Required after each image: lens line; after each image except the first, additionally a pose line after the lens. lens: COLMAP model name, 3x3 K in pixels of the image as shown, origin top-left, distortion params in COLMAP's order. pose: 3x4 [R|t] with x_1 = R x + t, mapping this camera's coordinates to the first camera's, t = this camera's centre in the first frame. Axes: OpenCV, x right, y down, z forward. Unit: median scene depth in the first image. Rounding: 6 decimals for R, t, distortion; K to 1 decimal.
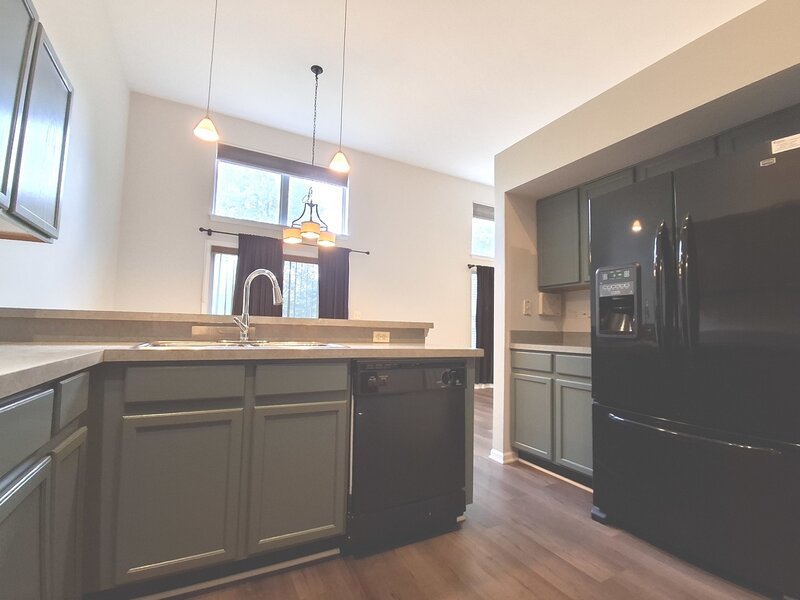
lens RADIAL K [[371.8, 0, 410.8], [0, 371.8, 300.3], [0, 0, 1]] dist [0.002146, -0.019036]
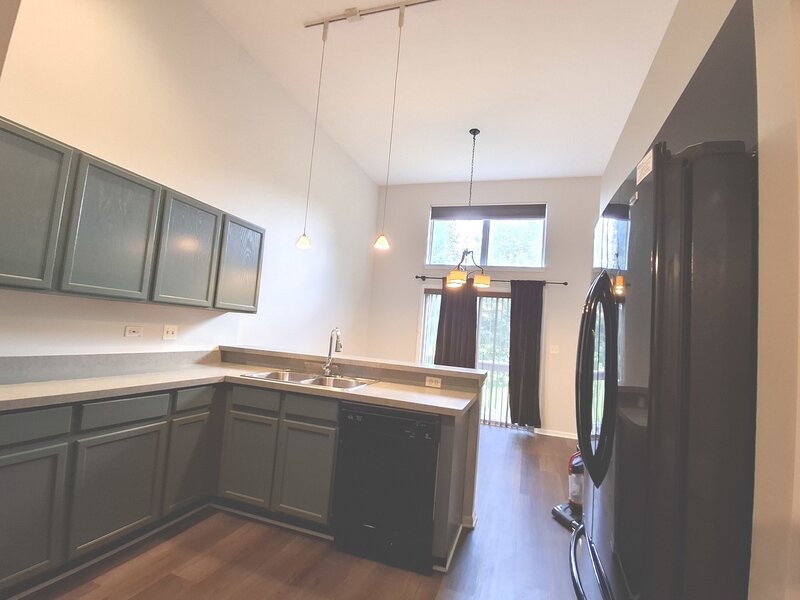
lens RADIAL K [[373.4, 0, 416.6], [0, 373.4, 302.0], [0, 0, 1]] dist [0.000719, -0.018797]
pose [[0.692070, -0.023240, -0.721457, 0.844207], [-0.005224, 0.999294, -0.037201, -0.121307], [0.721812, 0.029515, 0.691460, 0.202833]]
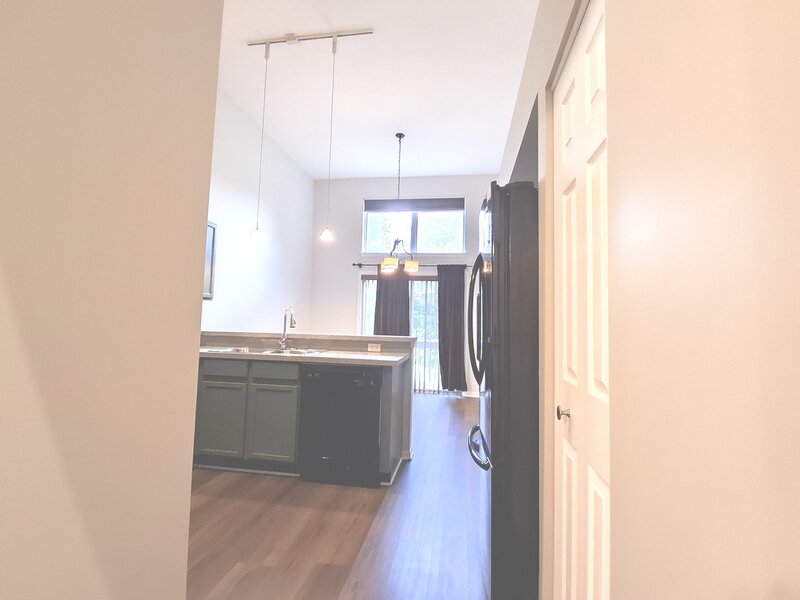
lens RADIAL K [[371.8, 0, 410.8], [0, 371.8, 300.3], [0, 0, 1]] dist [0.002146, -0.019036]
pose [[0.795773, -0.037352, -0.604442, 1.046694], [0.039875, 0.999162, -0.009248, -0.071350], [0.604281, -0.016743, 0.796596, -0.030986]]
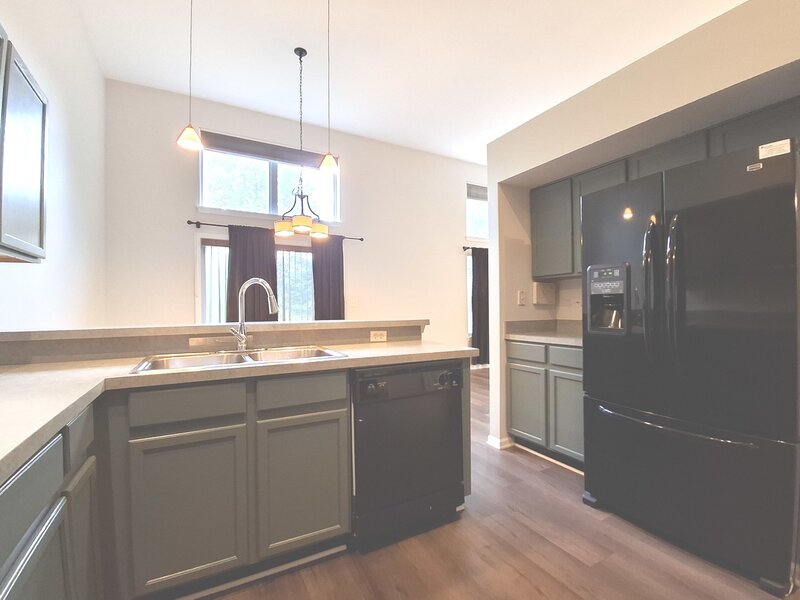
lens RADIAL K [[373.4, 0, 416.6], [0, 373.4, 302.0], [0, 0, 1]] dist [0.000719, -0.018797]
pose [[0.999228, -0.031207, 0.023876, 0.003869], [0.029469, 0.997114, 0.069965, -0.073787], [-0.025990, -0.069207, 0.997264, -0.012232]]
